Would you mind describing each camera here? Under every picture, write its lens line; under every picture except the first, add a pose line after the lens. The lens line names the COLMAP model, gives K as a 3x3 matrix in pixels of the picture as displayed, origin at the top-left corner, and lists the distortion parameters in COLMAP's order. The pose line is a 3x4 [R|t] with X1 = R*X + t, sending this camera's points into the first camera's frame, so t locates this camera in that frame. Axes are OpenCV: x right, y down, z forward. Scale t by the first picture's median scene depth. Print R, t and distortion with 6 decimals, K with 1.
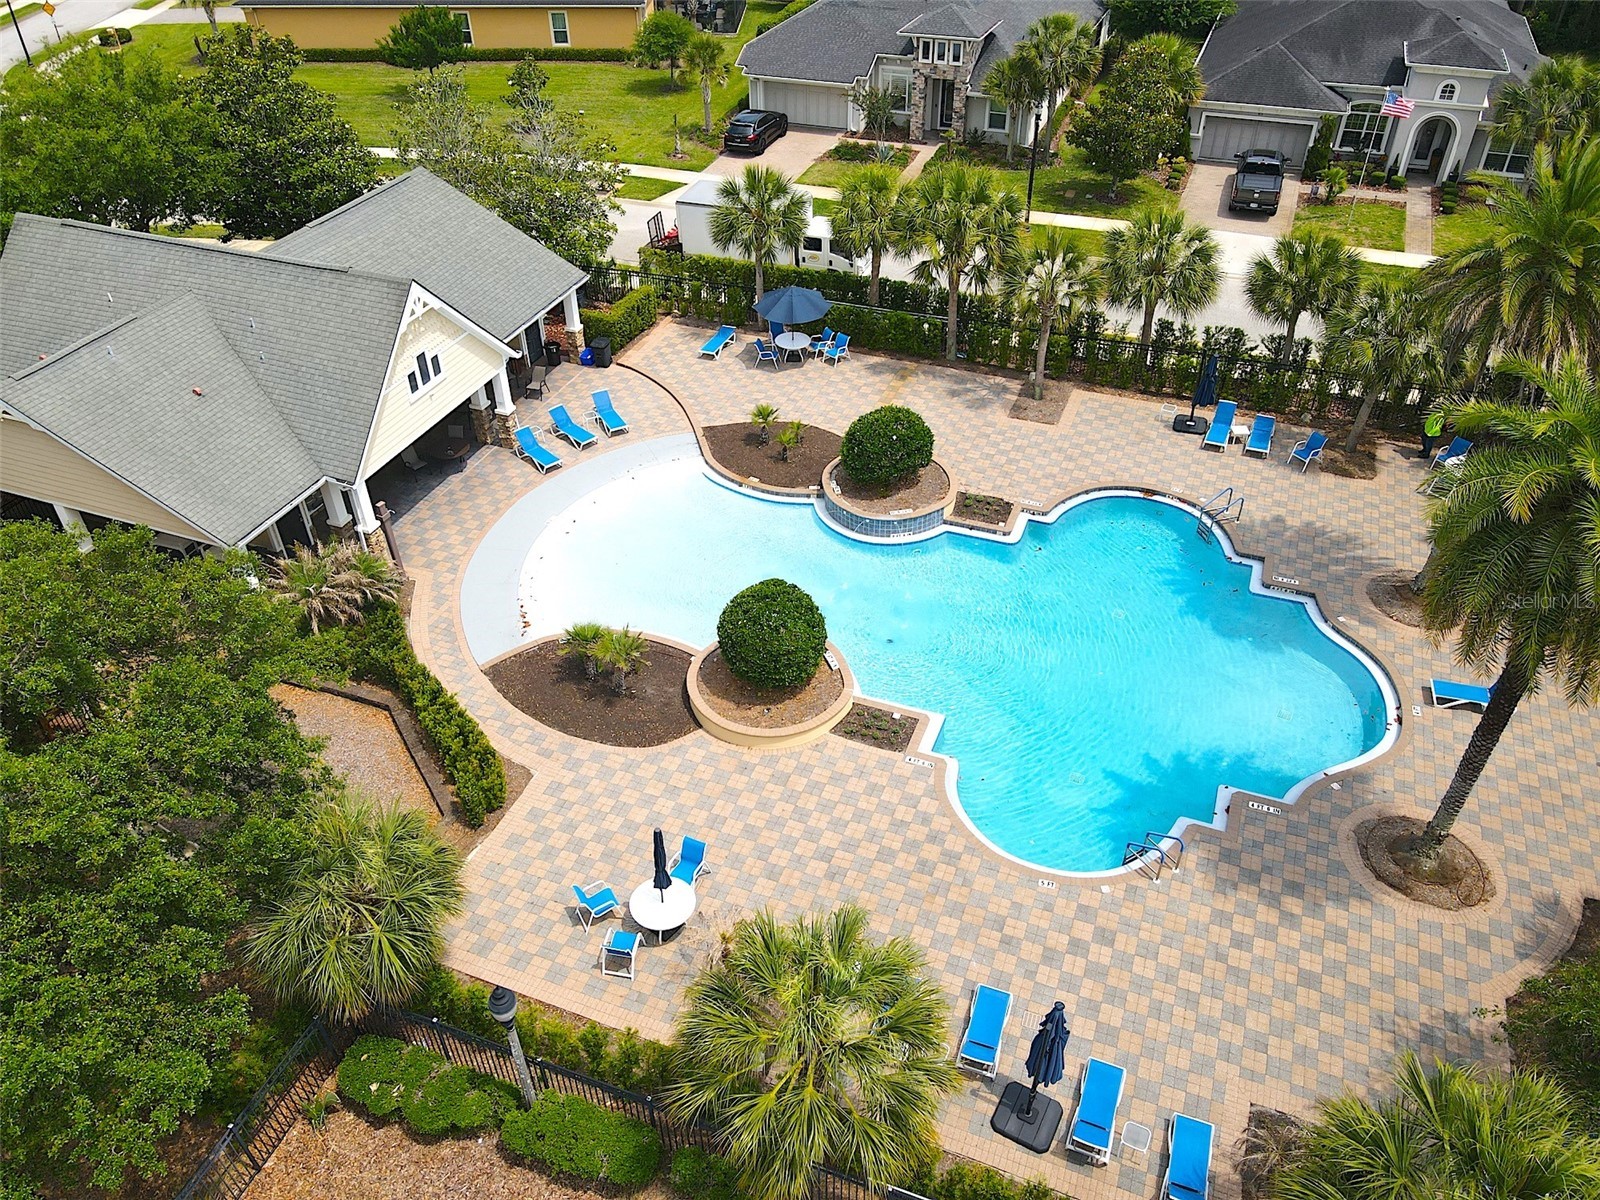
lens RADIAL K [[1159.5, 0, 800.0], [0, 1159.5, 600.0], [0, 0, 1]] dist [0.000334, 0.002709]
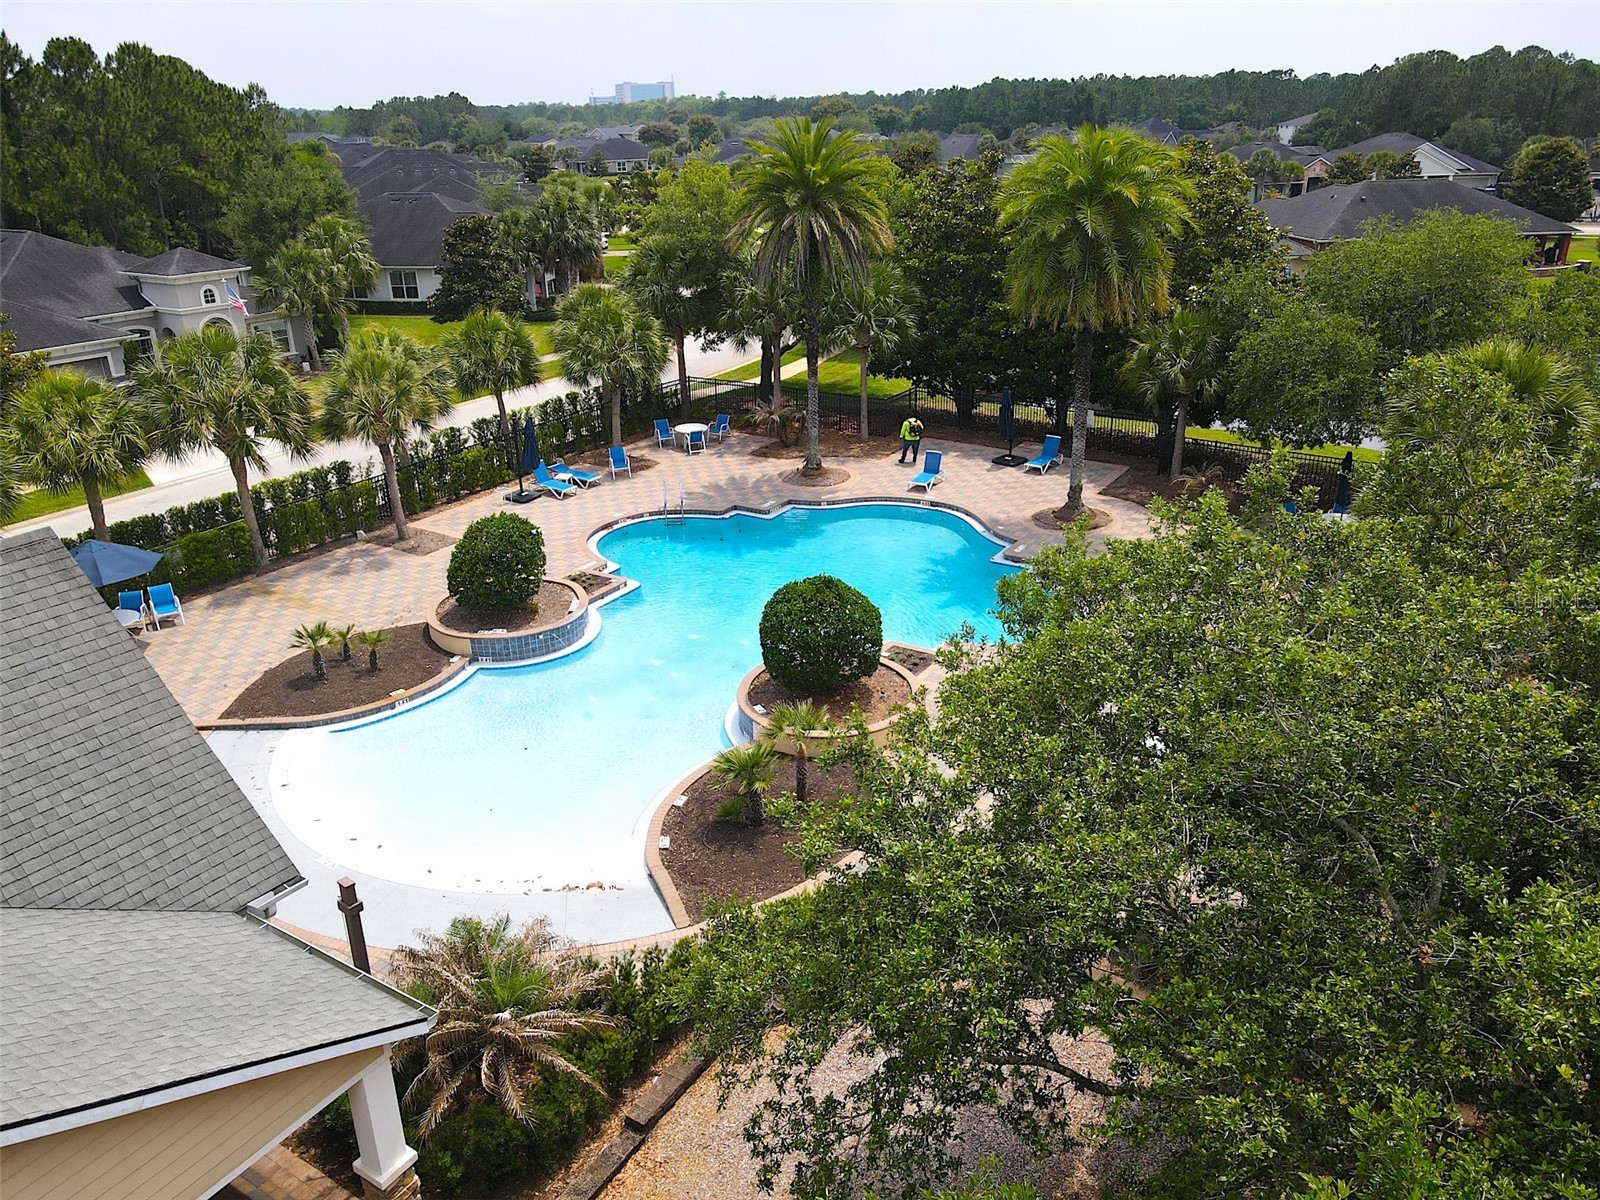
lens RADIAL K [[1159.5, 0, 800.0], [0, 1159.5, 600.0], [0, 0, 1]] dist [0.000334, 0.002709]
pose [[0.193737, -0.374729, 0.906666, -0.630178], [0.620465, 0.762671, 0.182634, -0.124118], [-0.759927, 0.527172, 0.380264, 0.498374]]
